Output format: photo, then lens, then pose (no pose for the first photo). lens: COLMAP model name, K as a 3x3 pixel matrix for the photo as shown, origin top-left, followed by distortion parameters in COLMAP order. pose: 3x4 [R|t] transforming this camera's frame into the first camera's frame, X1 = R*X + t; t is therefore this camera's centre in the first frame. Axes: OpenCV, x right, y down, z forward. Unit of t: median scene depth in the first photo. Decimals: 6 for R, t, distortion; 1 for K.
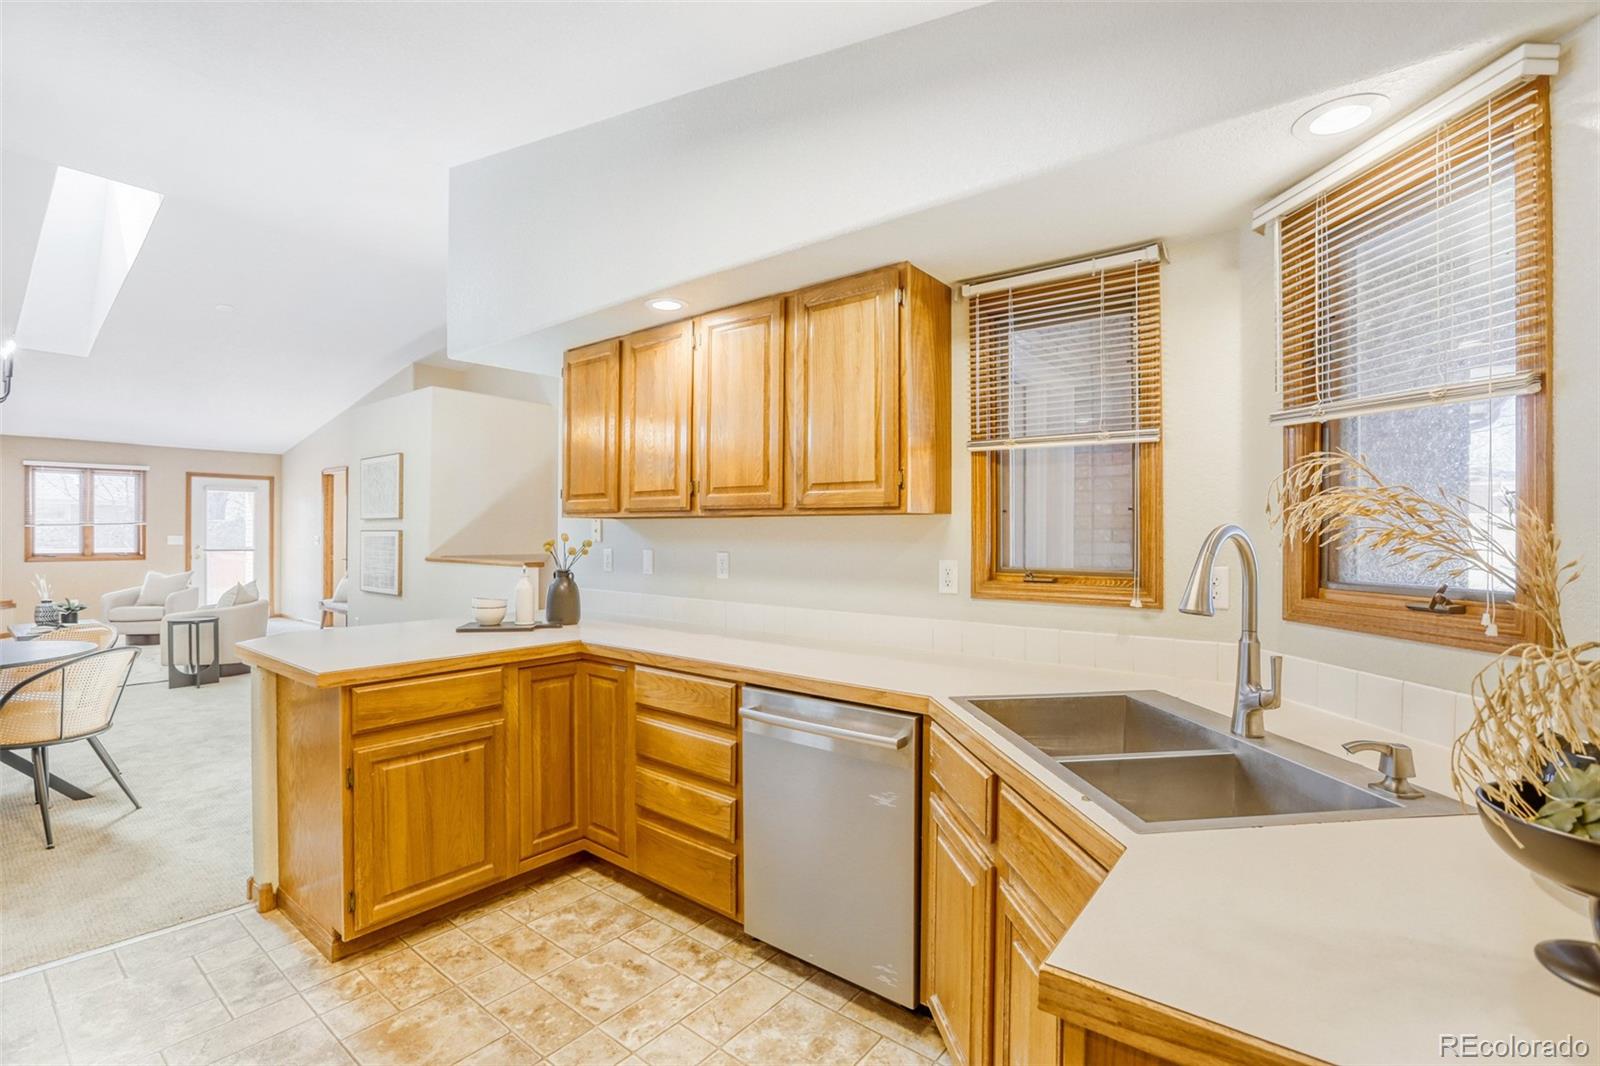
lens RADIAL K [[731.1, 0, 800.0], [0, 731.1, 533.0], [0, 0, 1]] dist [-0.053802, 0.019002]
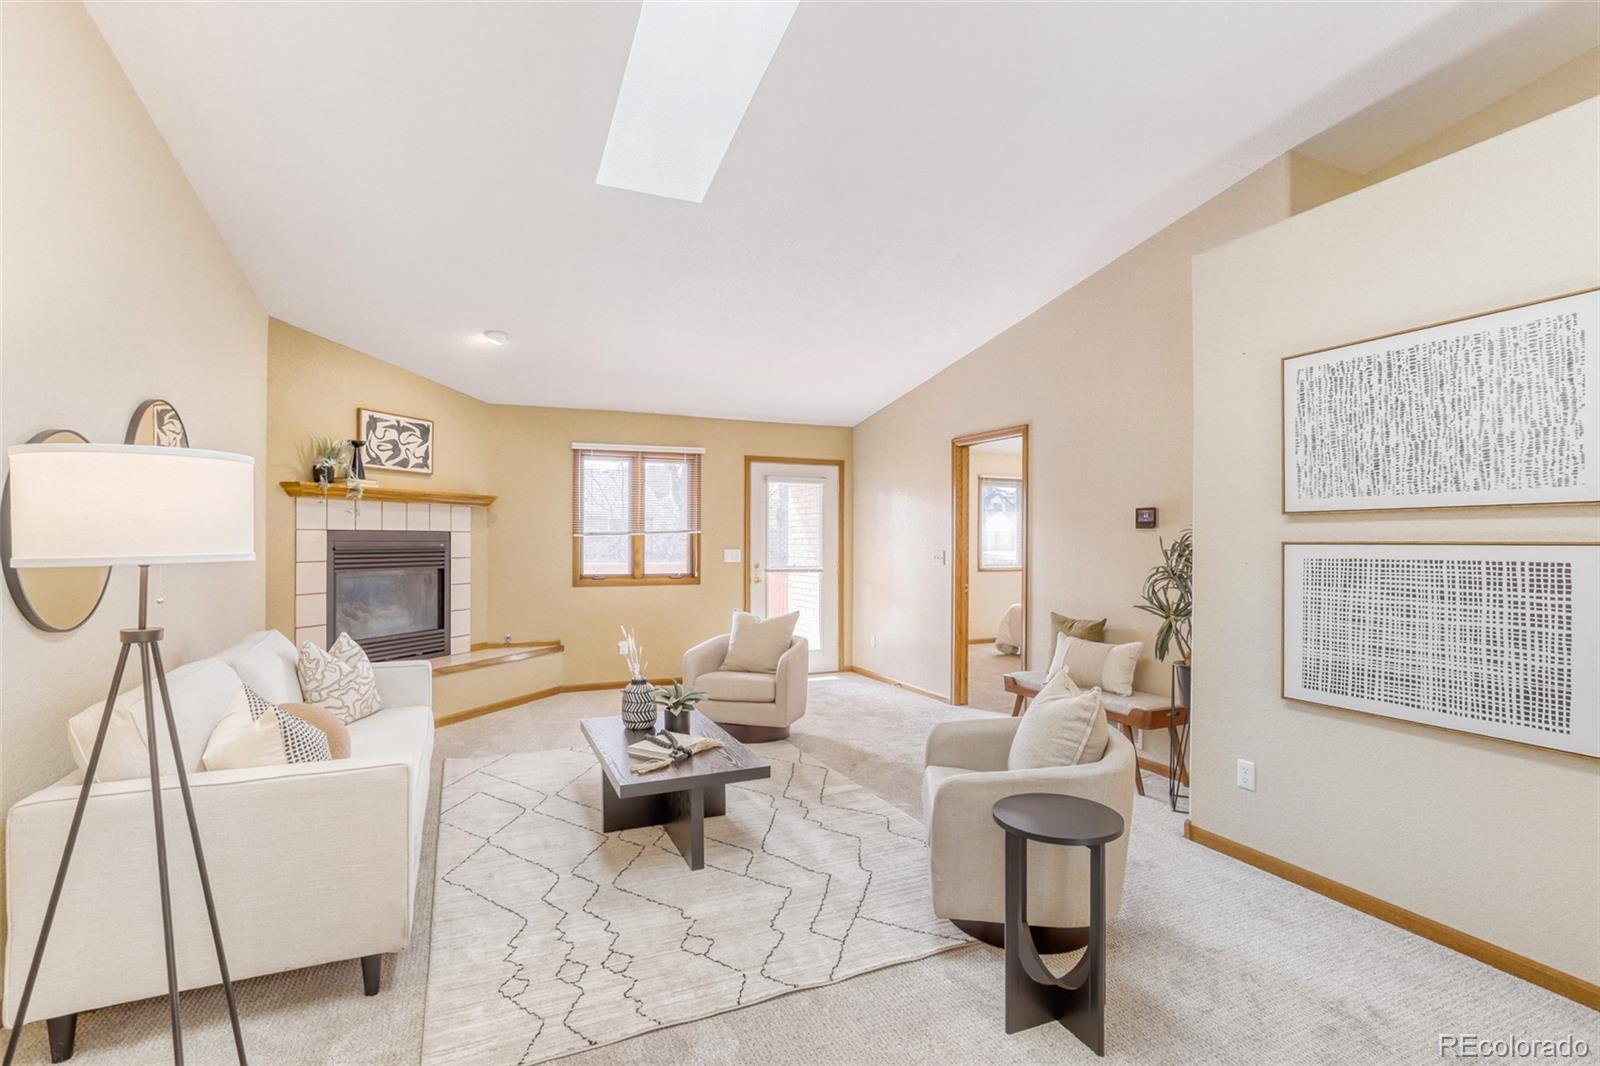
lens RADIAL K [[752.0, 0, 805.7], [0, 752.0, 538.0], [0, 0, 1]] dist [-0.045411, 0.031966]
pose [[0.887780, -0.002748, -0.460260, -1.742394], [0.000272, 0.999985, -0.005445, -0.010949], [0.460268, 0.004709, 0.887768, 1.398294]]
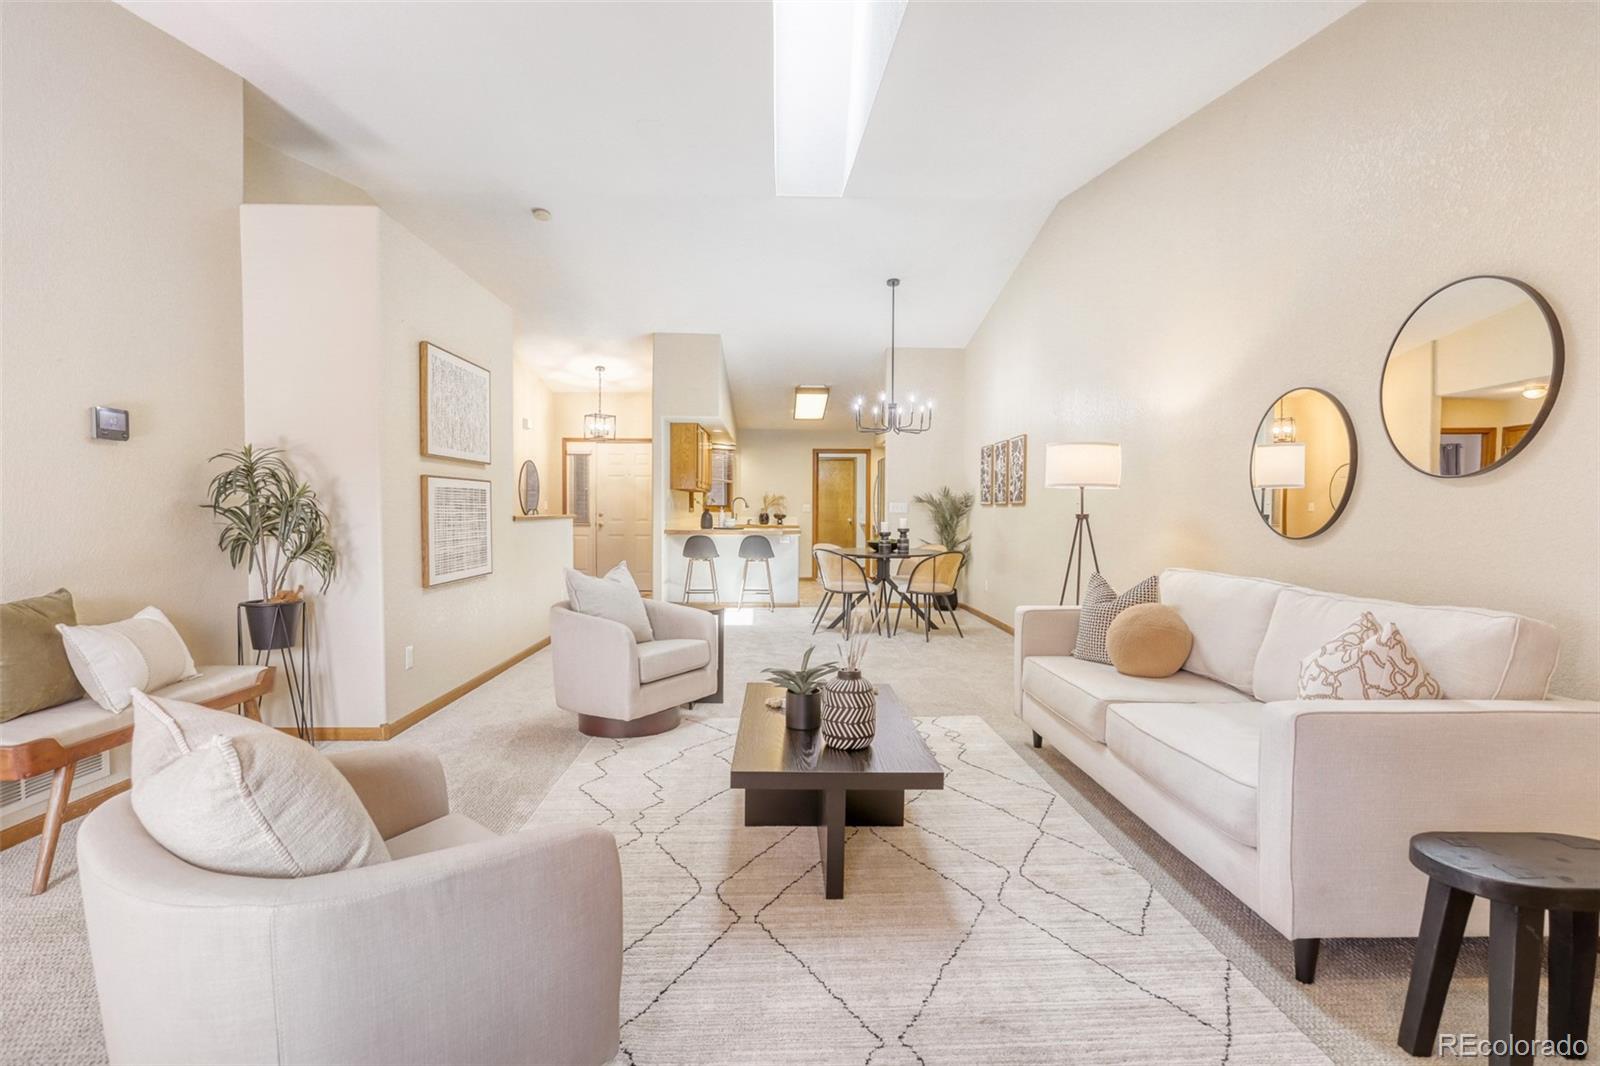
lens RADIAL K [[784.0, 0, 801.4], [0, 784.0, 526.7], [0, 0, 1]] dist [-0.000951, 0.000091]
pose [[-0.645091, -0.023915, 0.763731, -3.284215], [-0.007120, 0.999655, 0.025288, 0.046381], [-0.764072, 0.010875, -0.645039, 3.084881]]
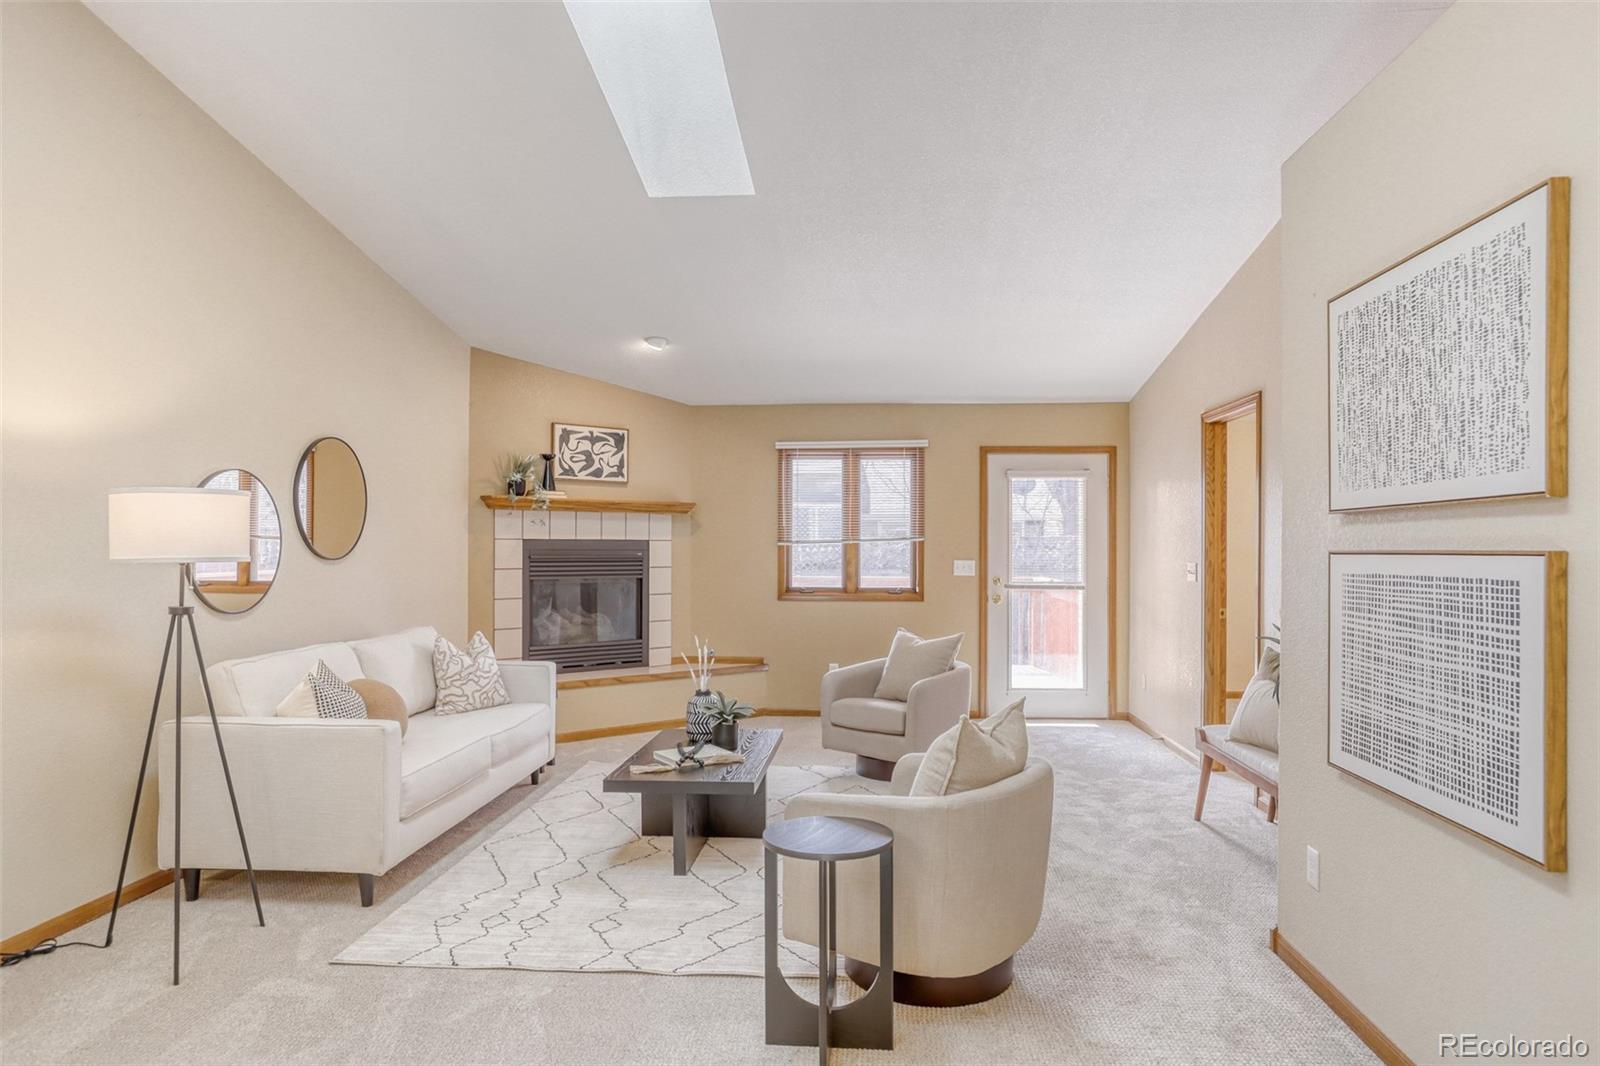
lens RADIAL K [[985.5, 0, 816.3], [0, 985.5, 543.0], [0, 0, 1]] dist [-0.048888, 0.043166]
pose [[0.572528, -0.006545, -0.819859, -1.094625], [-0.001706, 0.999956, -0.009174, -0.008799], [0.819884, 0.006651, 0.572492, 1.626919]]
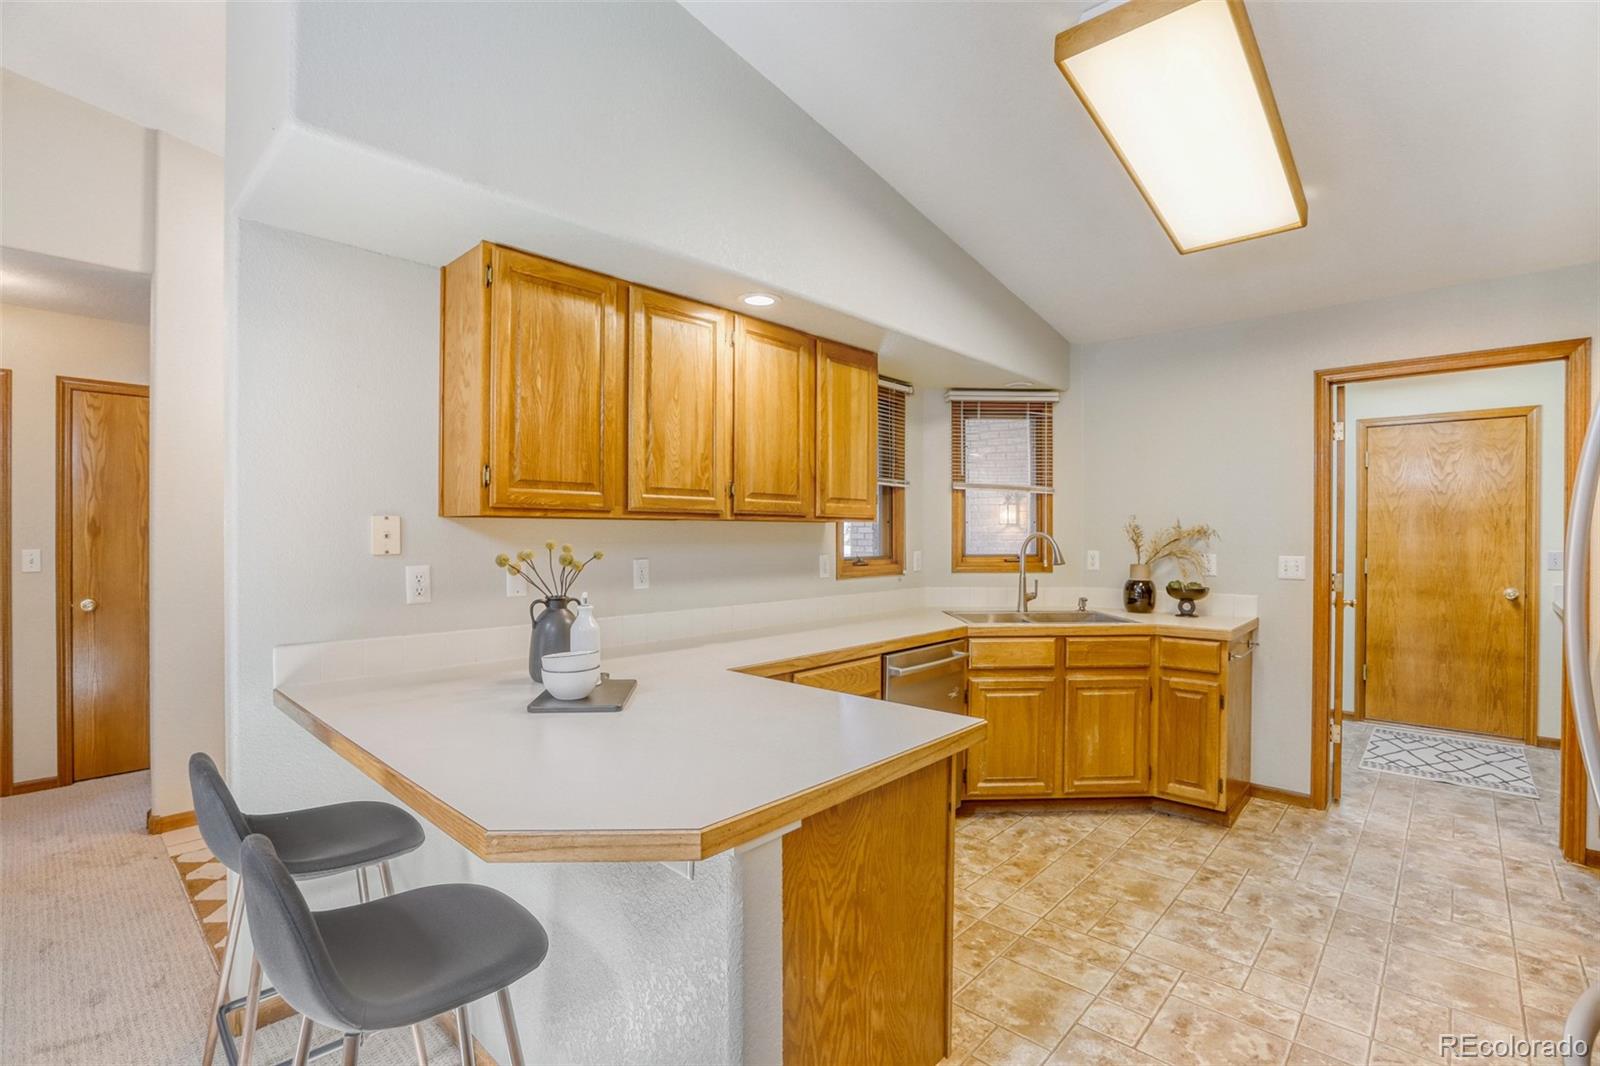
lens RADIAL K [[722.0, 0, 807.4], [0, 722.0, 538.4], [0, 0, 1]] dist [-0.045243, 0.014368]
pose [[0.076041, -0.010433, 0.997050, -1.120084], [-0.001958, 0.999942, 0.010612, -0.009537], [-0.997103, -0.002760, 0.076016, 0.856646]]
